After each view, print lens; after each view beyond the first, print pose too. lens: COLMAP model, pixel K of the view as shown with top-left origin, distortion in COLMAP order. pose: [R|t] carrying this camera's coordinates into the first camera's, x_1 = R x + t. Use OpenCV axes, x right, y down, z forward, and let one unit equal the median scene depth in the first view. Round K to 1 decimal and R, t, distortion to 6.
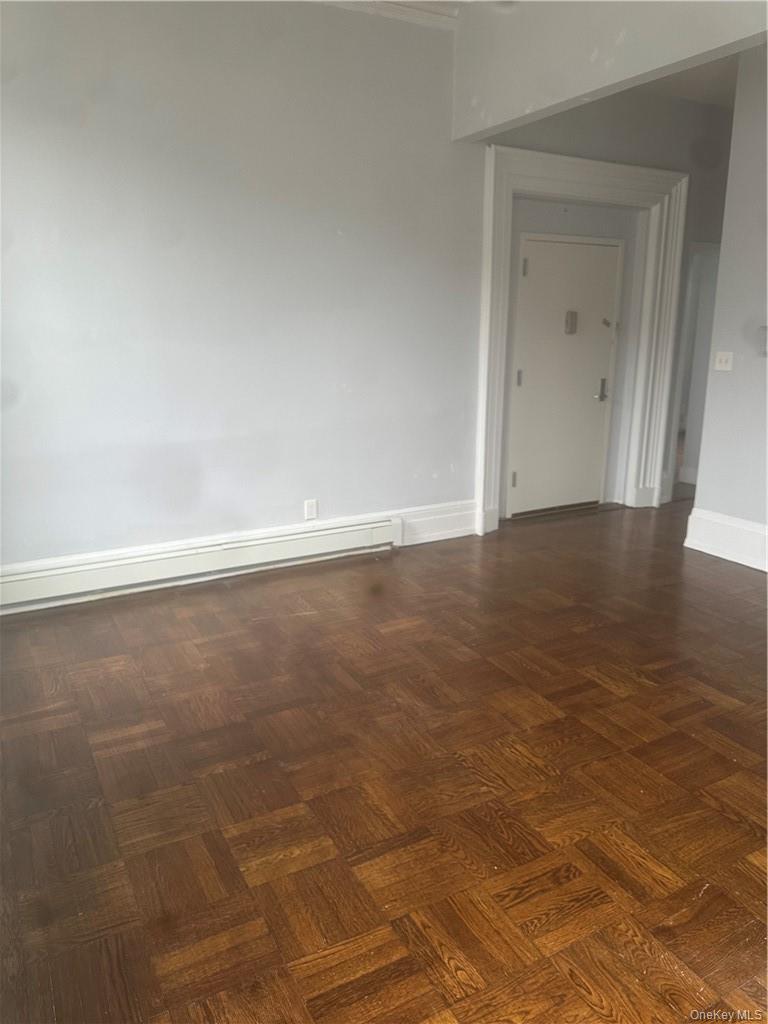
lens RADIAL K [[728.6, 0, 384.0], [0, 728.6, 512.0], [0, 0, 1]] dist [0.048567, -0.028315]
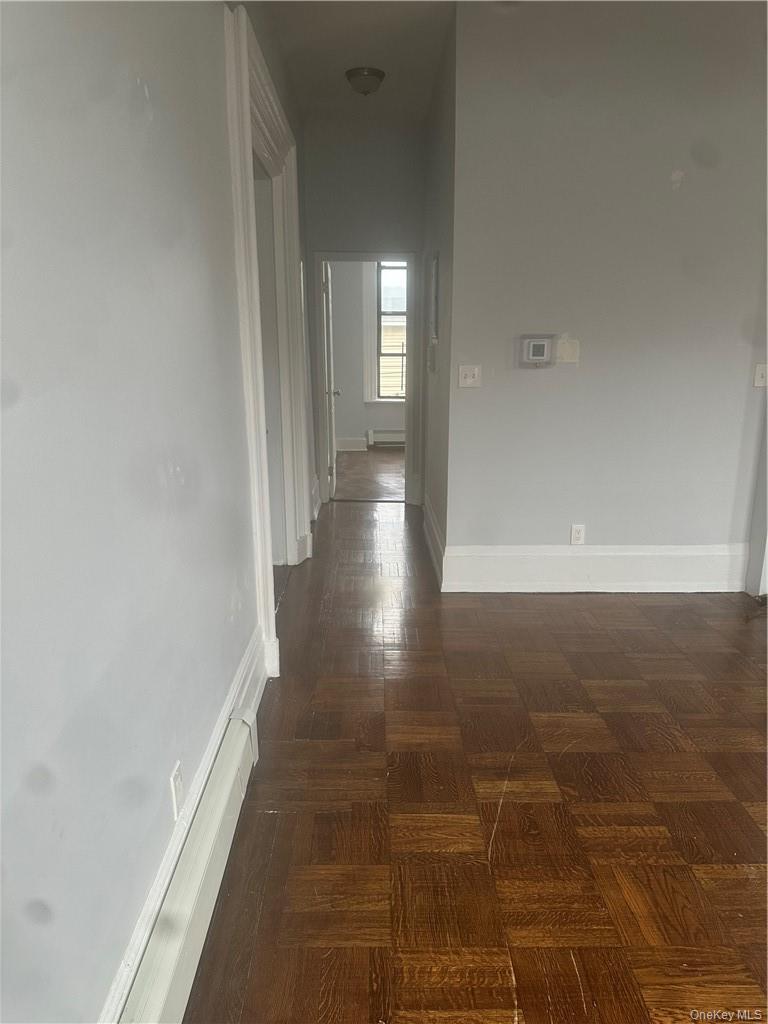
lens RADIAL K [[728.6, 0, 384.0], [0, 728.6, 512.0], [0, 0, 1]] dist [0.048567, -0.028315]
pose [[0.518257, -0.206859, 0.829830, -0.340752], [0.225566, 0.969012, 0.100681, -0.158086], [-0.824942, 0.135003, 0.548858, 0.629777]]
